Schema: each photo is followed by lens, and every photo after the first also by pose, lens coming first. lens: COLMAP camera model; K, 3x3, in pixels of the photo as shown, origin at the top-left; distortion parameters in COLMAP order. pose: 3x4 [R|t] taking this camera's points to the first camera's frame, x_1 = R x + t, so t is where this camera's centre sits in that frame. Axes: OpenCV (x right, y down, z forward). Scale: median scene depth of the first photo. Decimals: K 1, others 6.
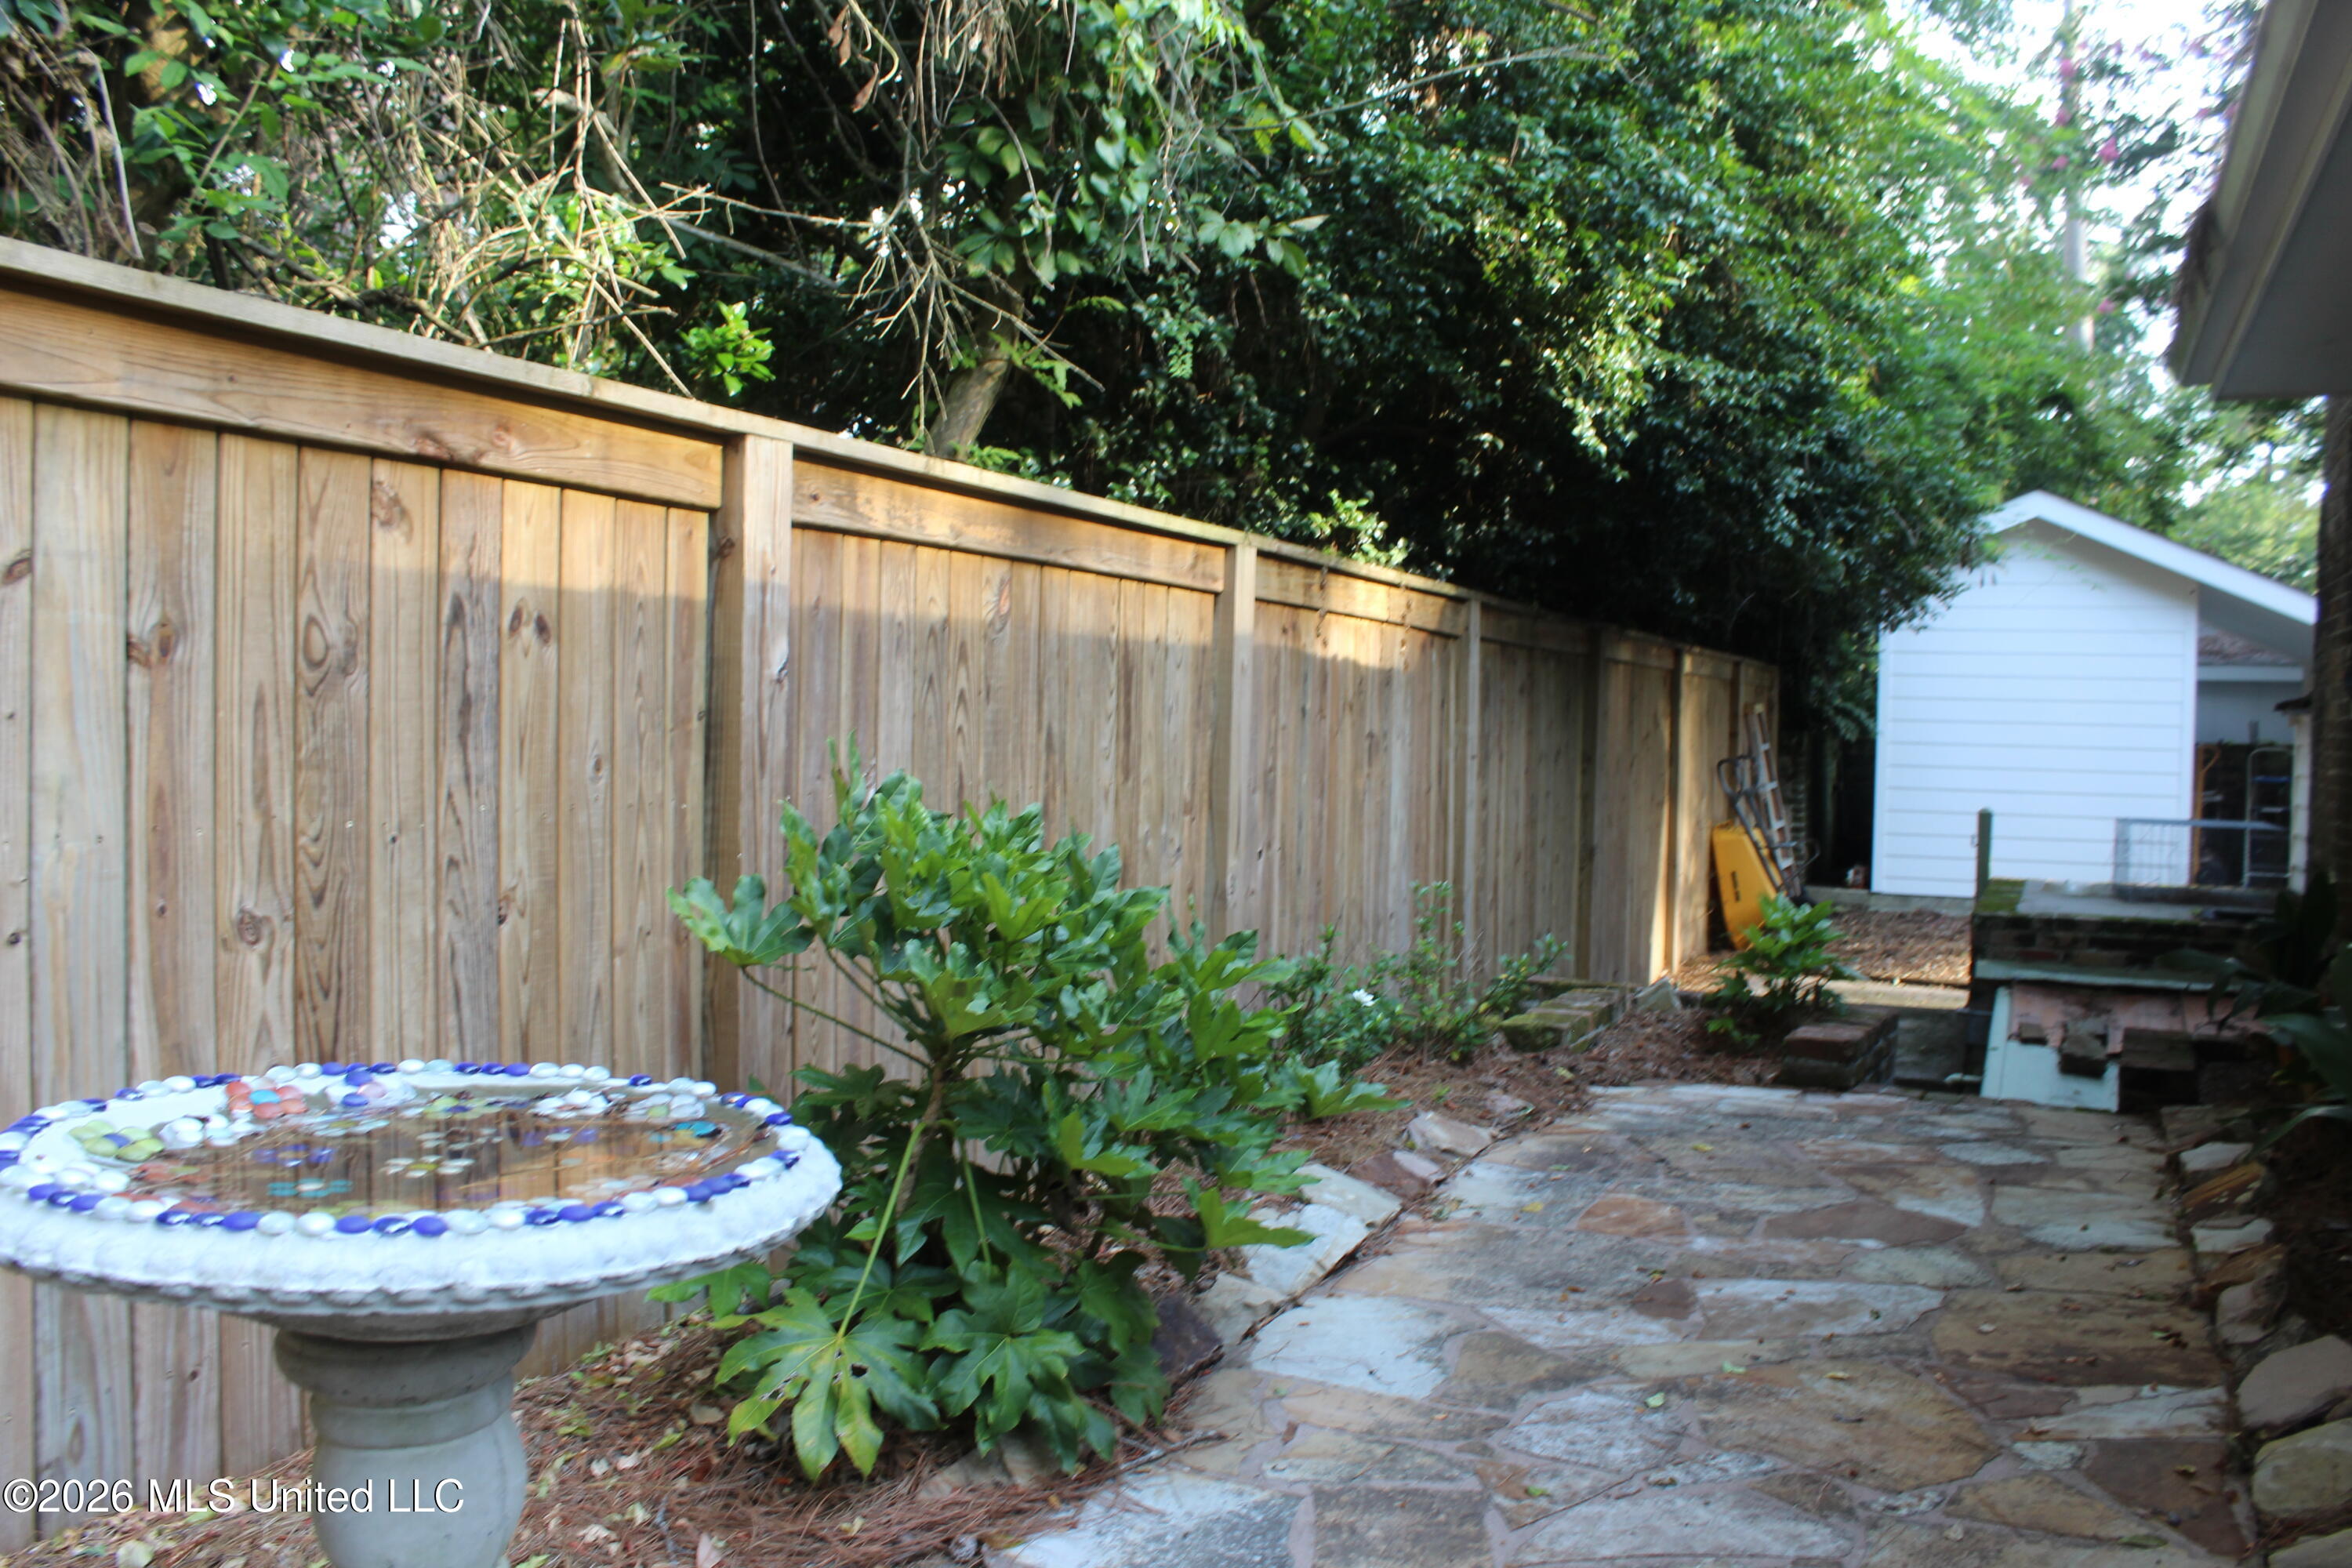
lens RADIAL K [[1967.2, 0, 1176.0], [0, 1967.2, 784.0], [0, 0, 1]] dist [0.000602, 0.000017]
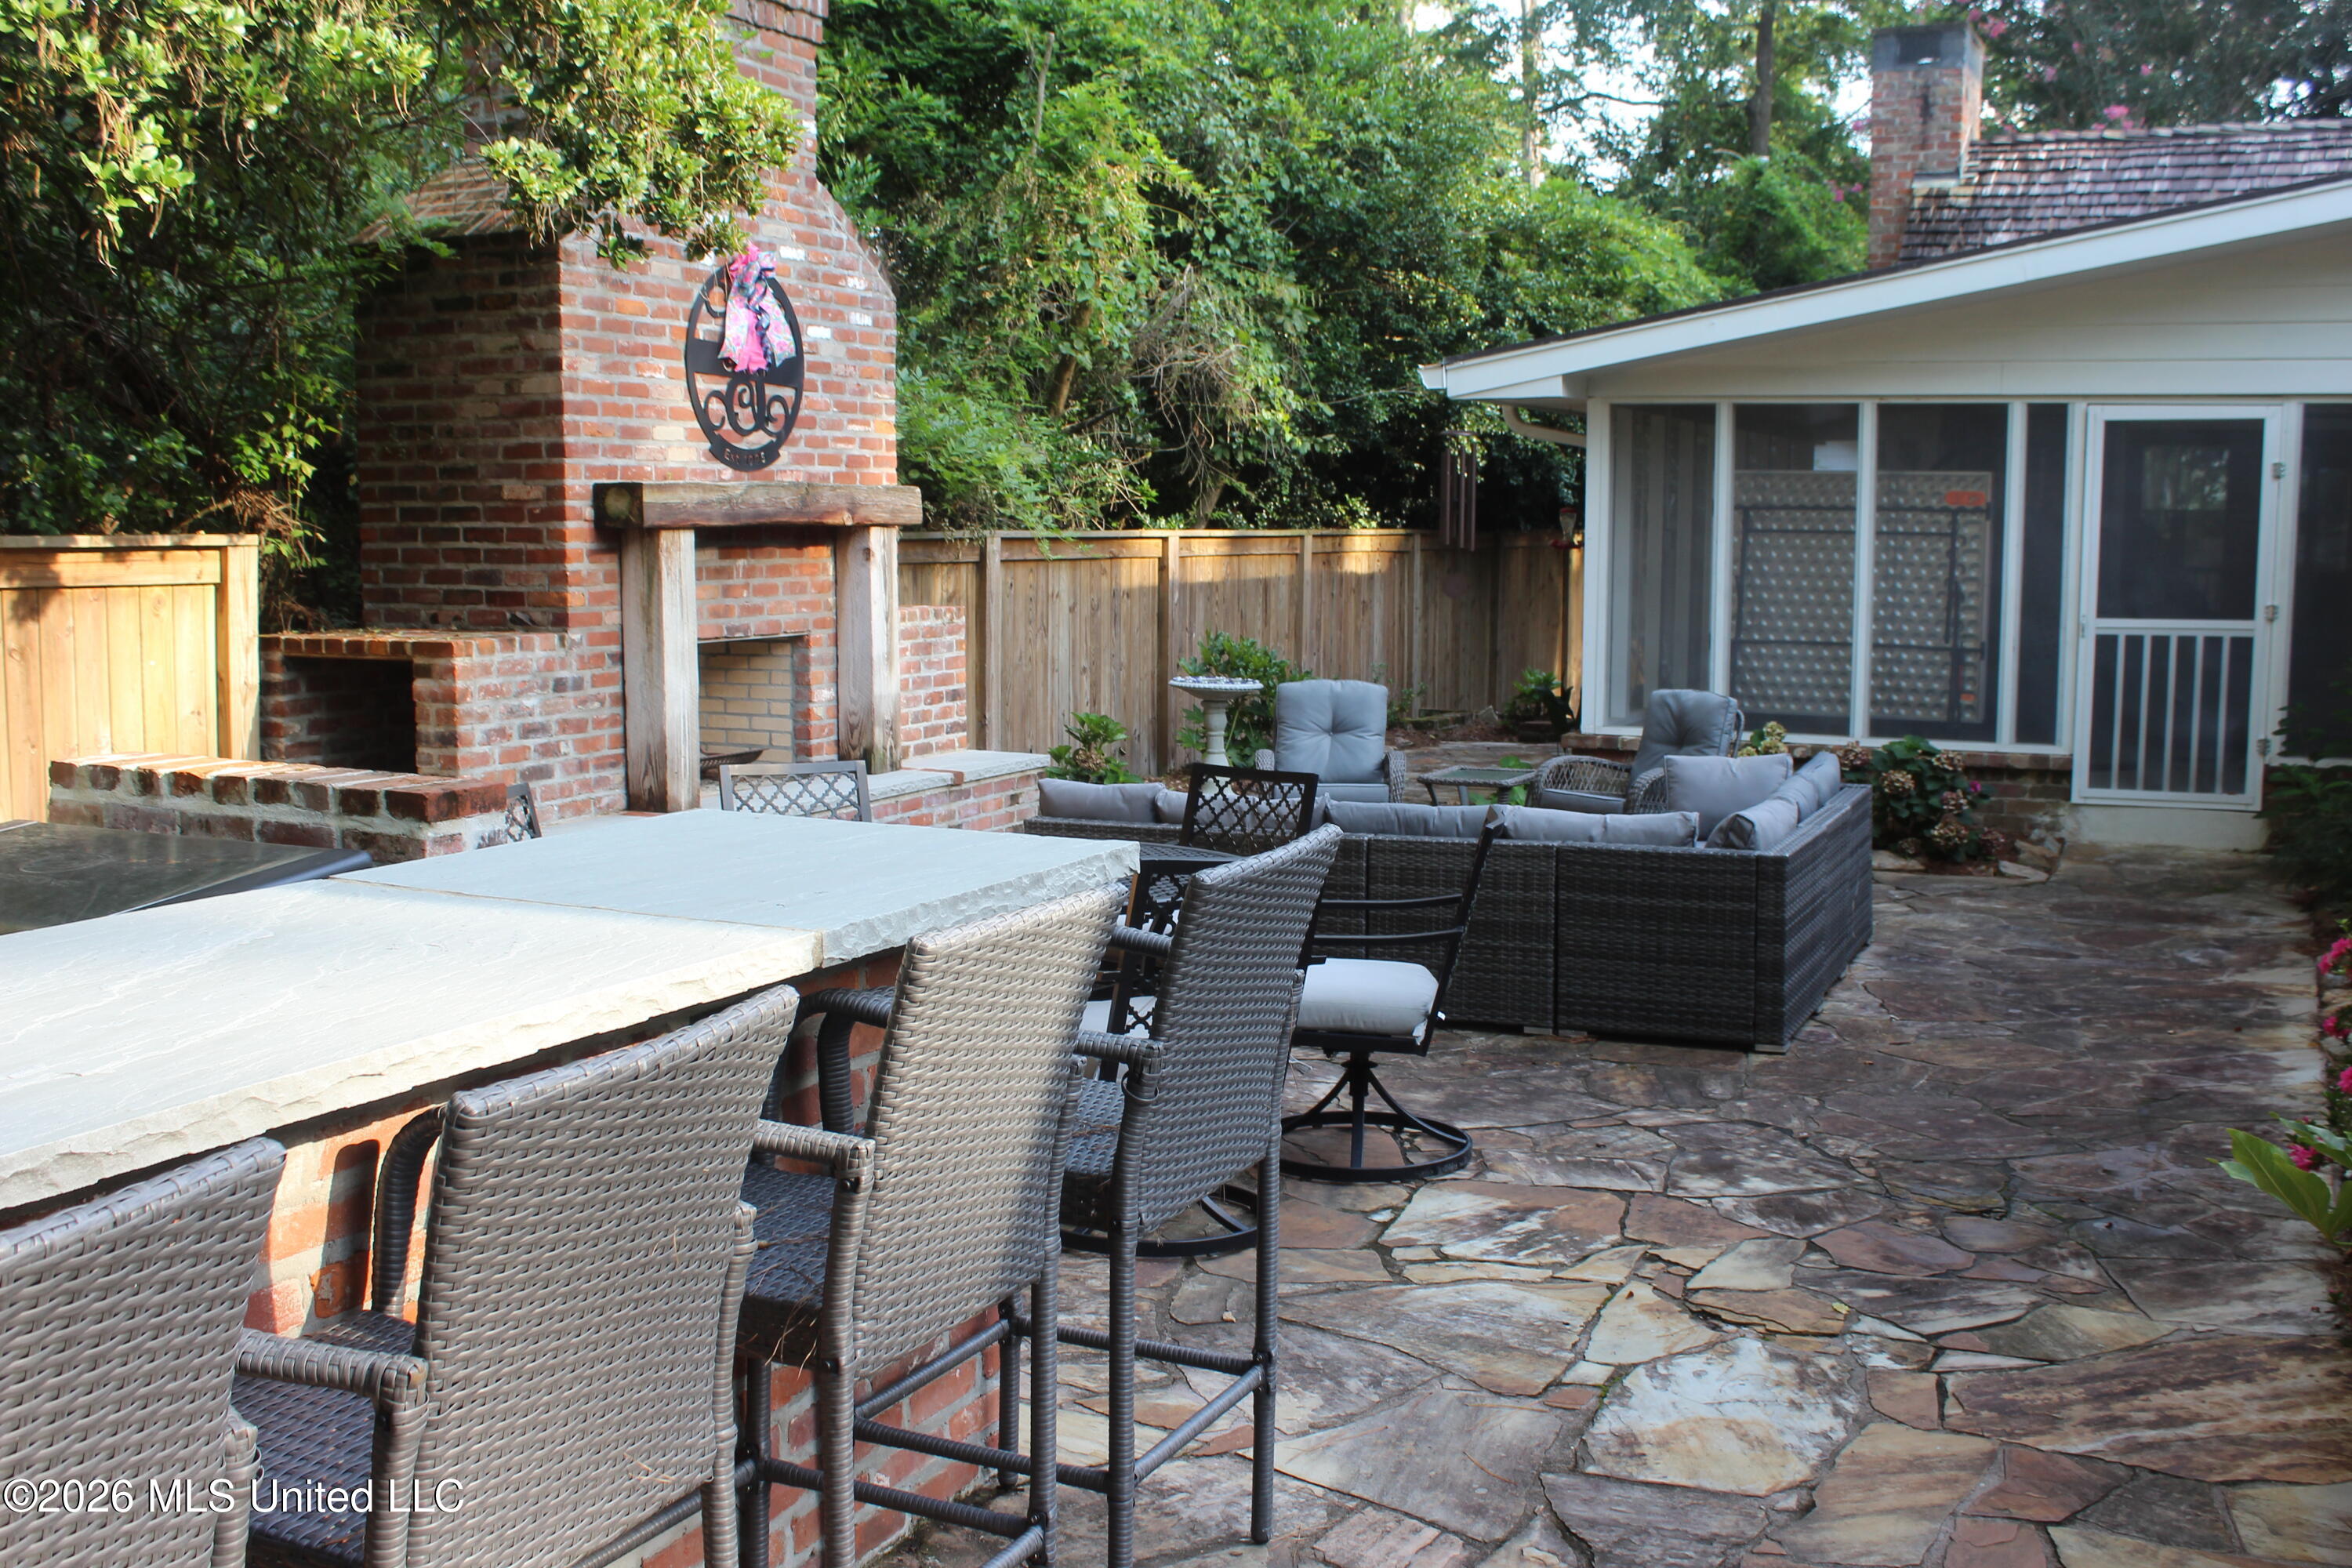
lens RADIAL K [[2239.0, 0, 1176.0], [0, 2239.0, 784.0], [0, 0, 1]] dist [-0.051593, 0.003497]
pose [[0.999591, -0.014335, -0.024734, -0.069178], [0.016251, 0.996735, 0.079093, -0.029885], [0.023520, -0.079462, 0.996560, -1.932883]]
